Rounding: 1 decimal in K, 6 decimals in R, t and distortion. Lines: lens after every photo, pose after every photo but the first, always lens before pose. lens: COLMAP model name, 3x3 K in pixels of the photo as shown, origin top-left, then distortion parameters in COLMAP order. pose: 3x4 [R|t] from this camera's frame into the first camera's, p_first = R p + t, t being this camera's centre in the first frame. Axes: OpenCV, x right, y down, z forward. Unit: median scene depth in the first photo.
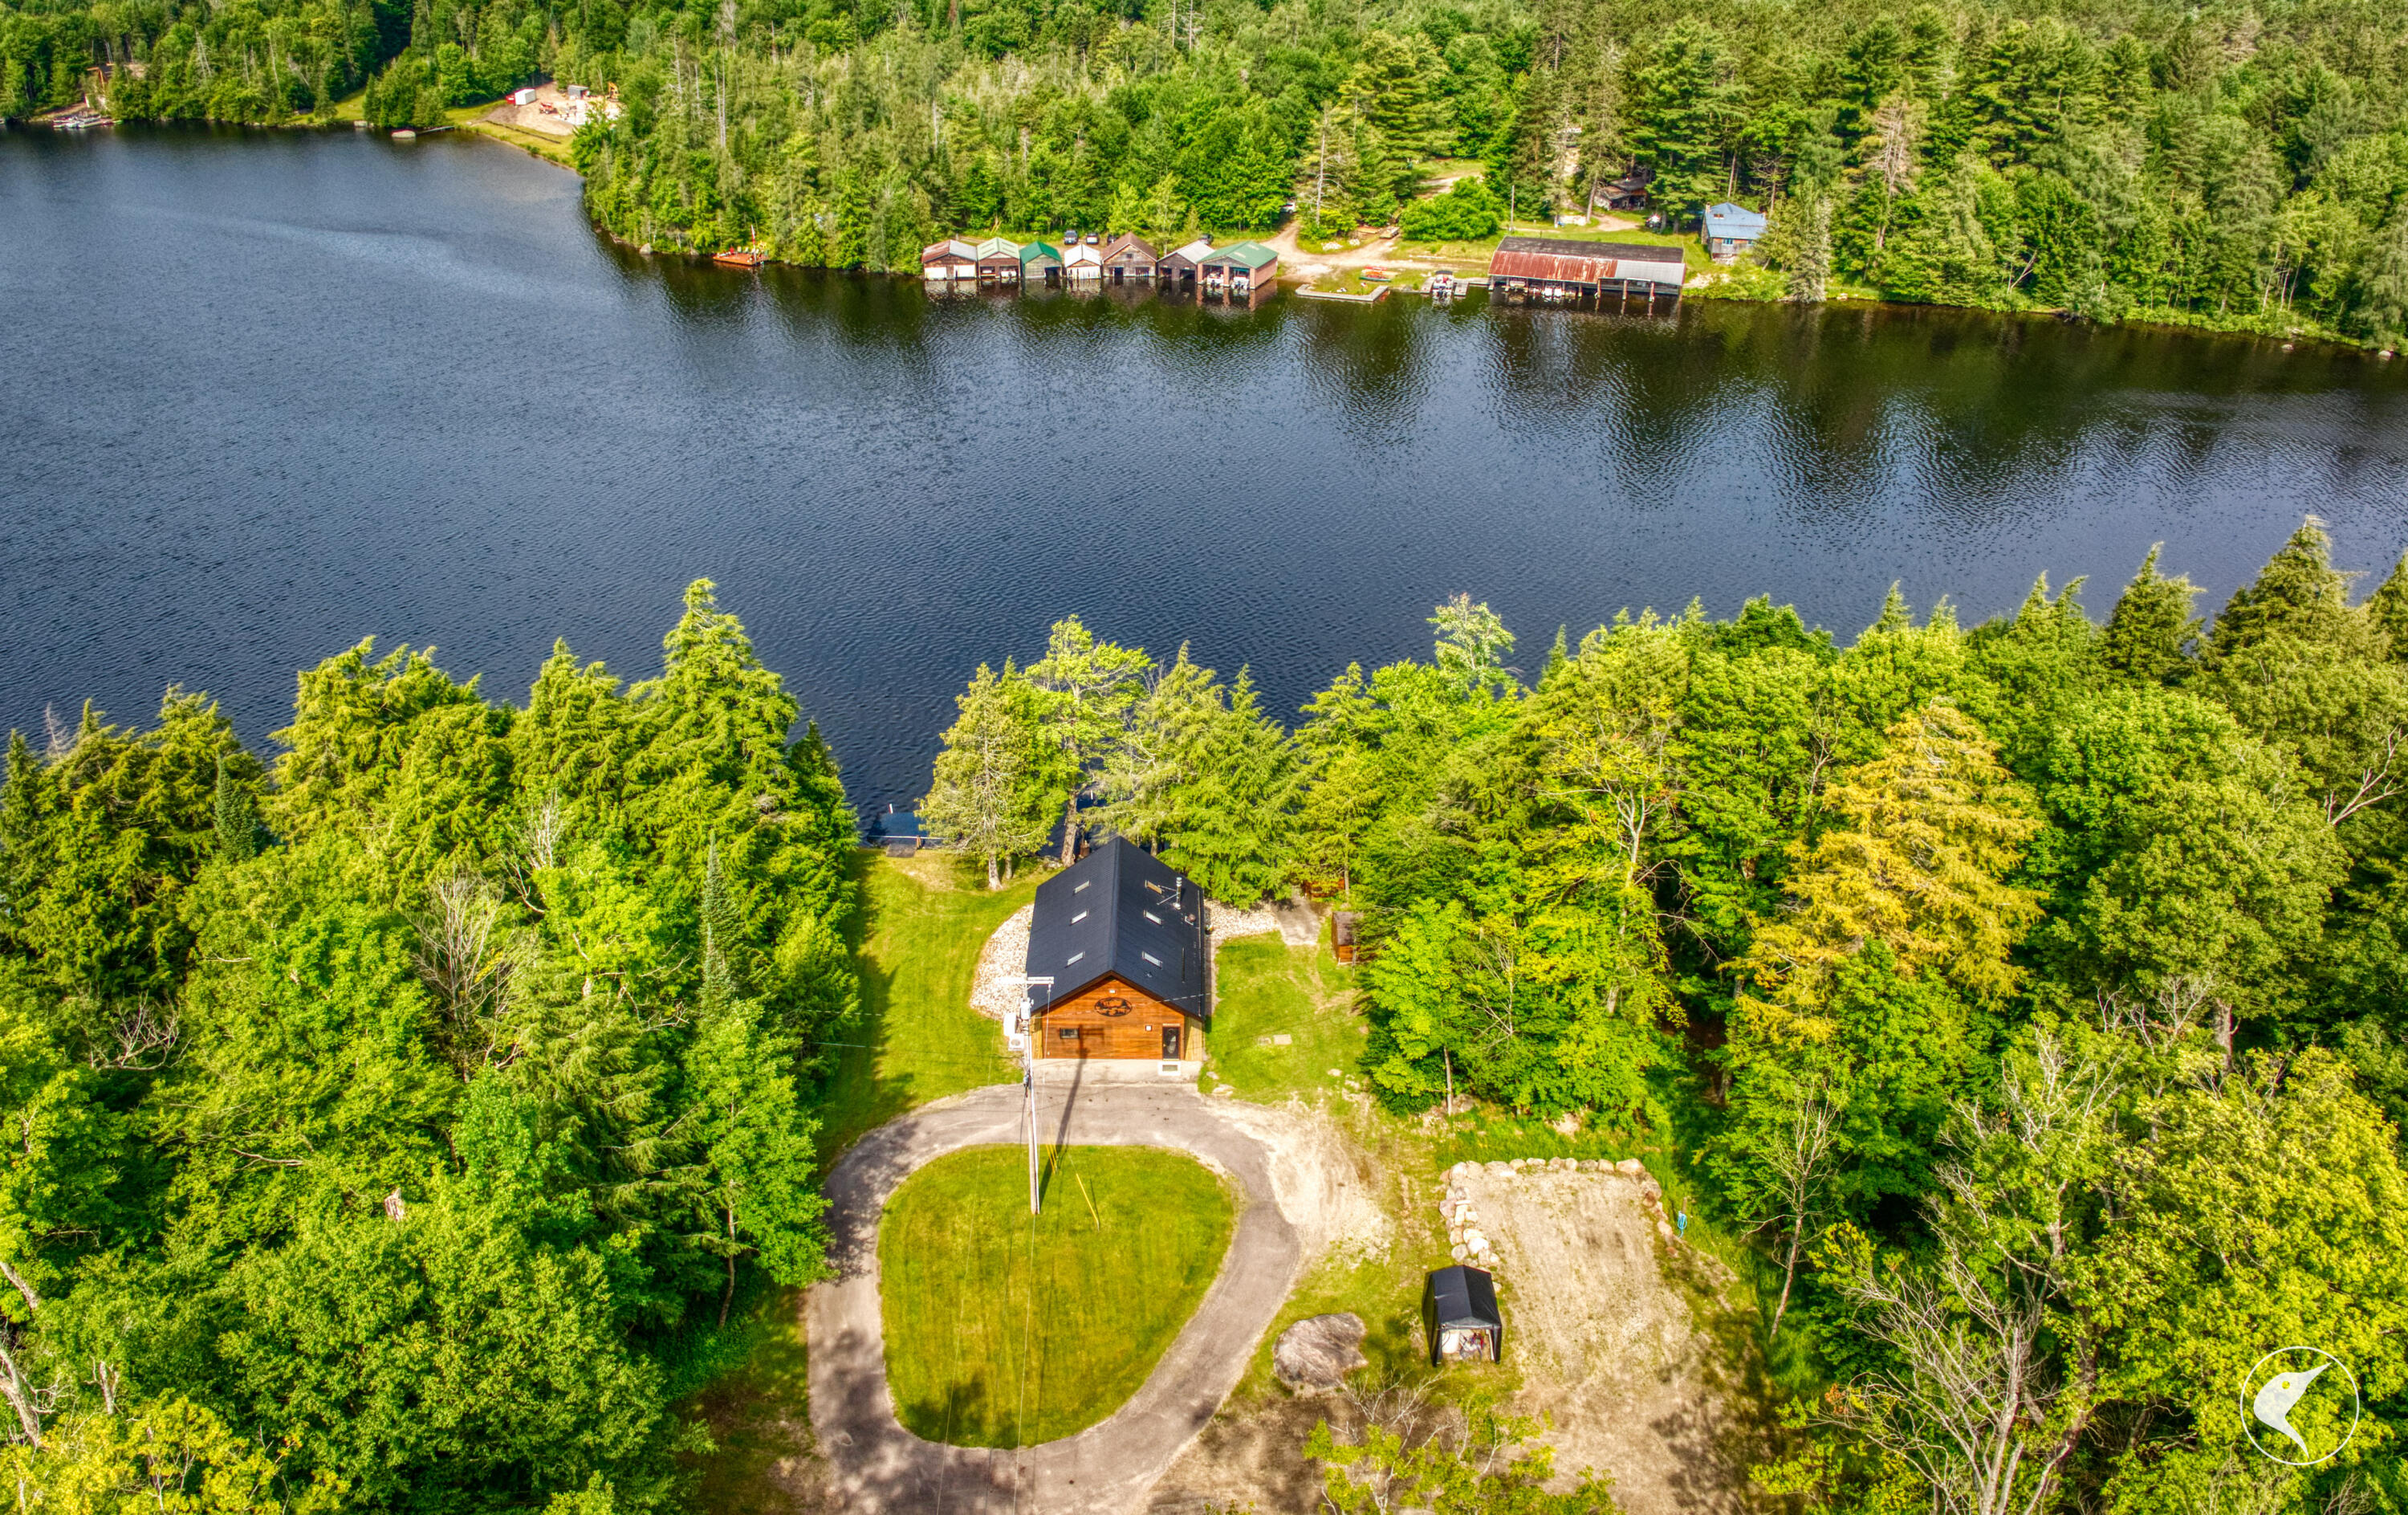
lens RADIAL K [[1962.4, 0, 1202.4], [0, 1962.4, 757.1], [0, 0, 1]] dist [-0.103370, -0.010979]
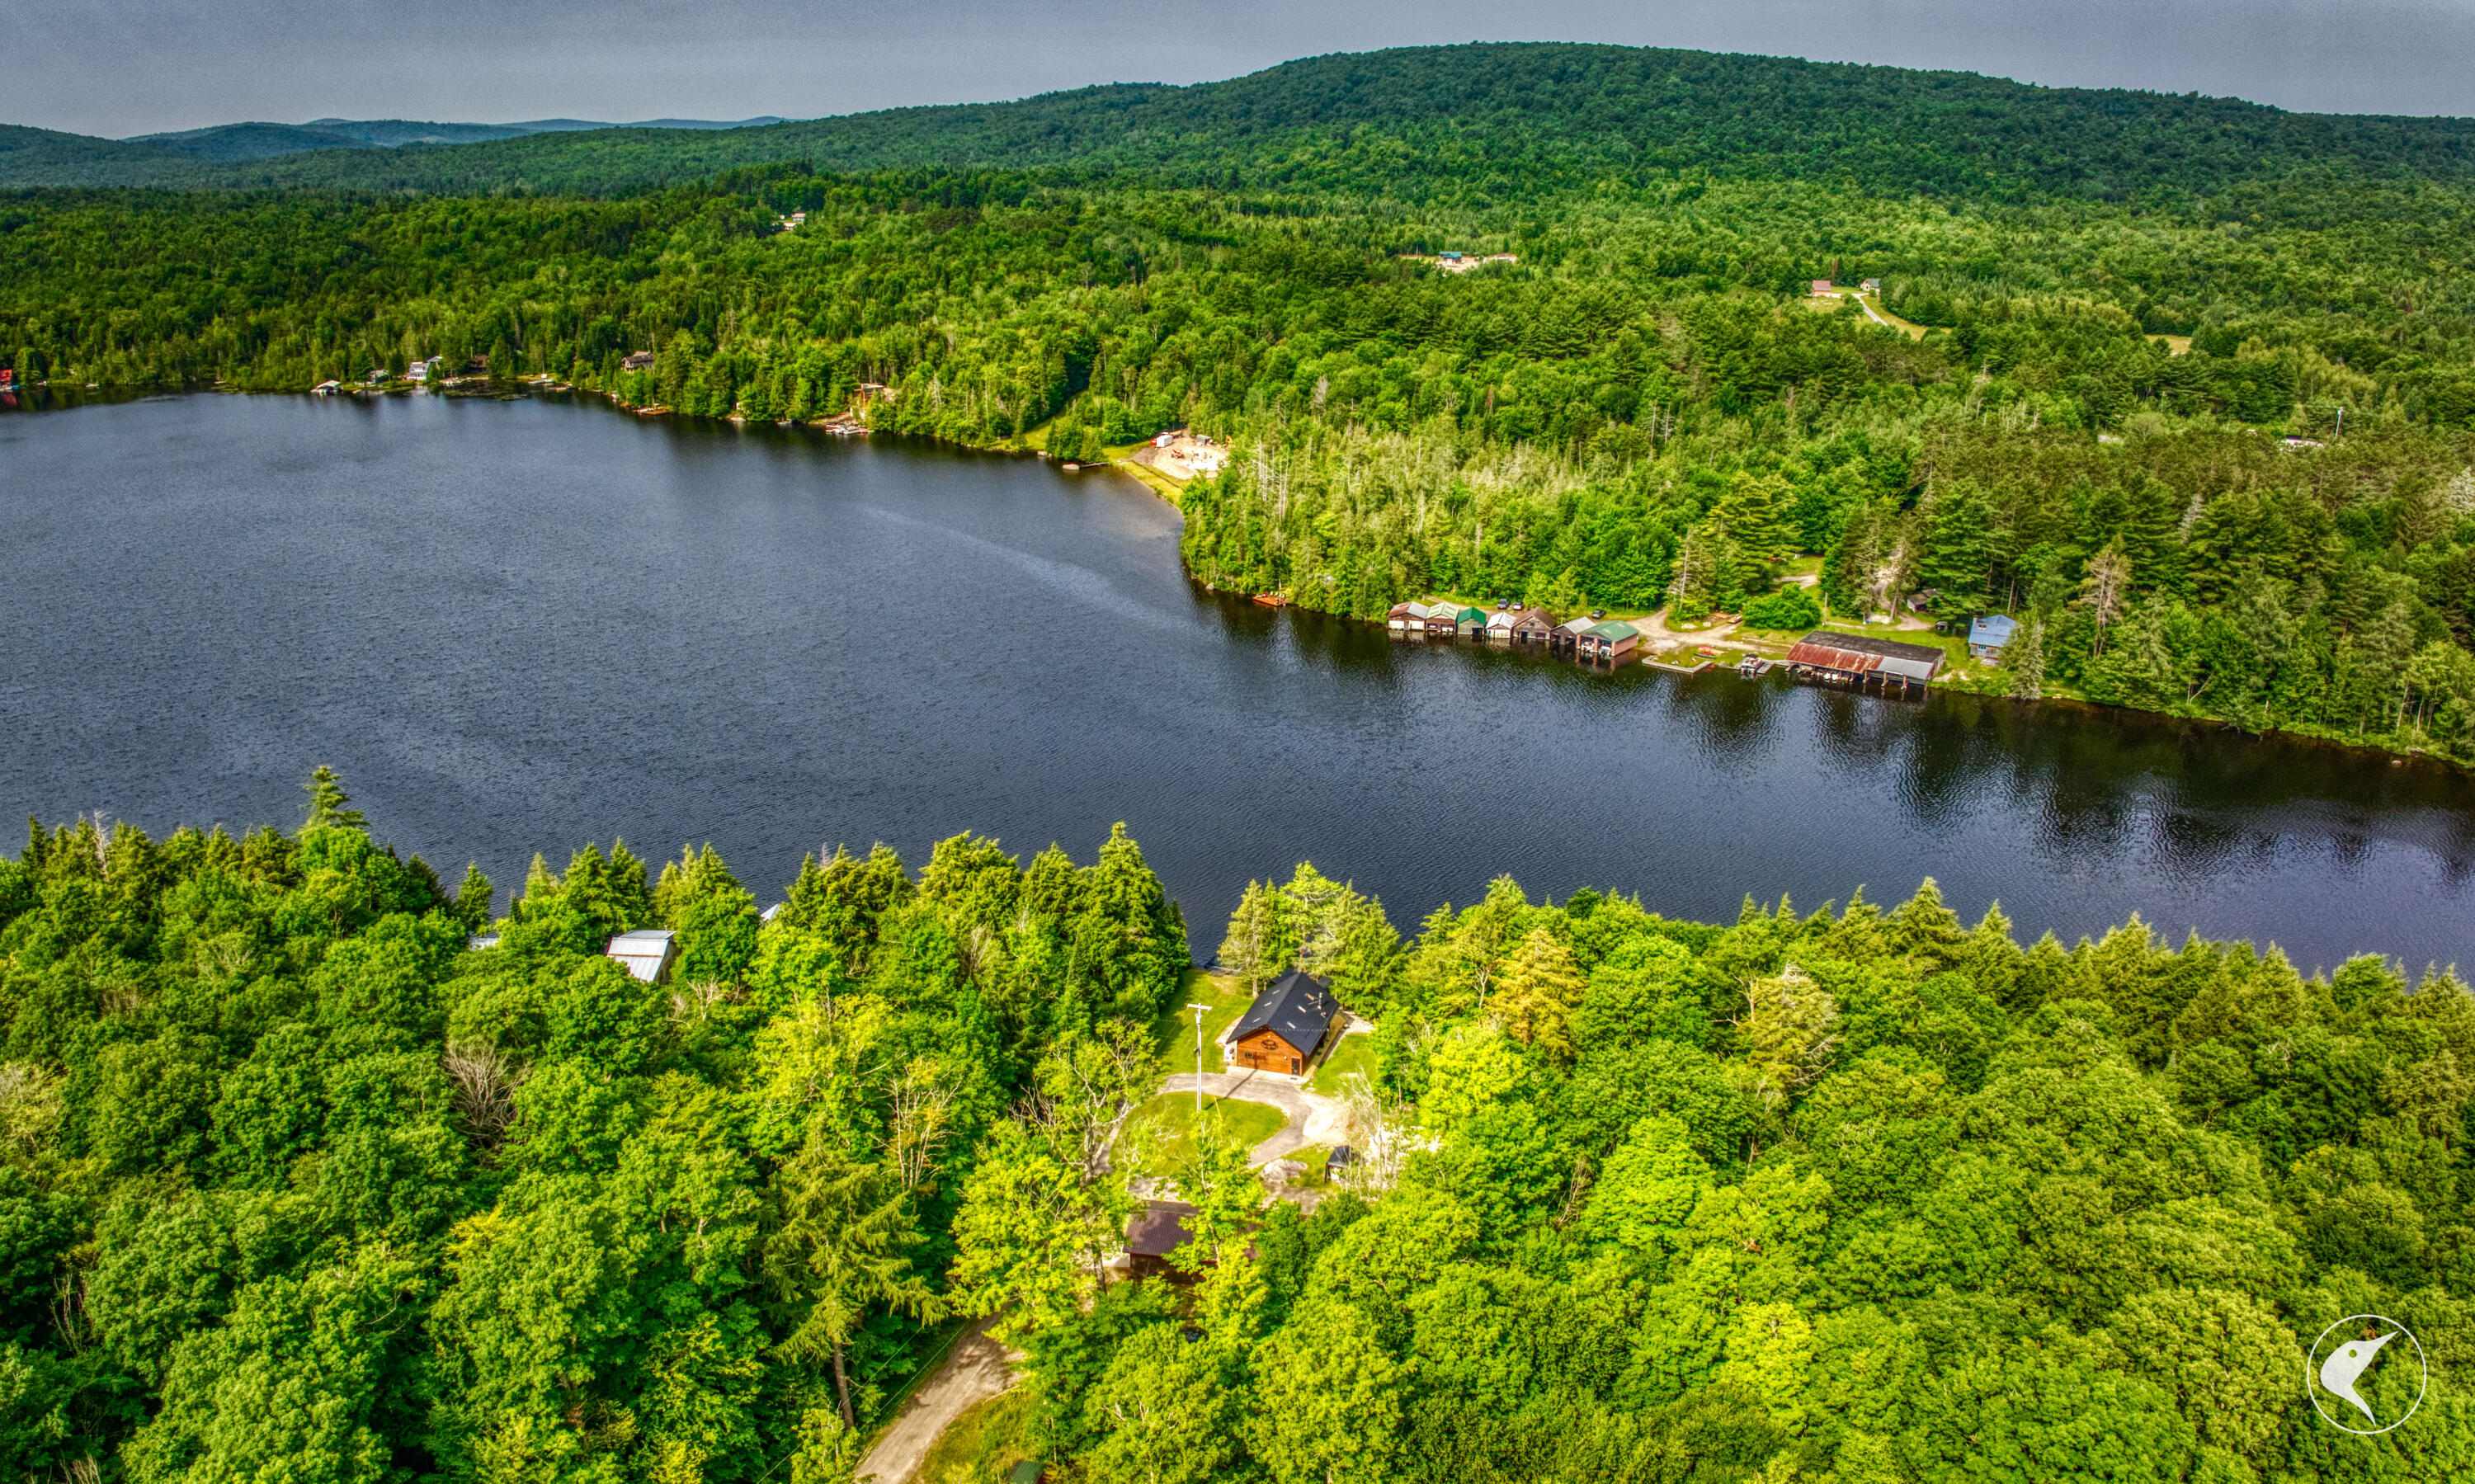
lens RADIAL K [[1752.0, 0, 1235.2], [0, 1752.0, 743.7], [0, 0, 1]] dist [-0.093613, -0.003906]
pose [[0.955113, 0.095058, -0.280575, 0.119416], [-0.134460, 0.983046, -0.124663, 0.013910], [0.263968, 0.156794, 0.951702, -0.244143]]
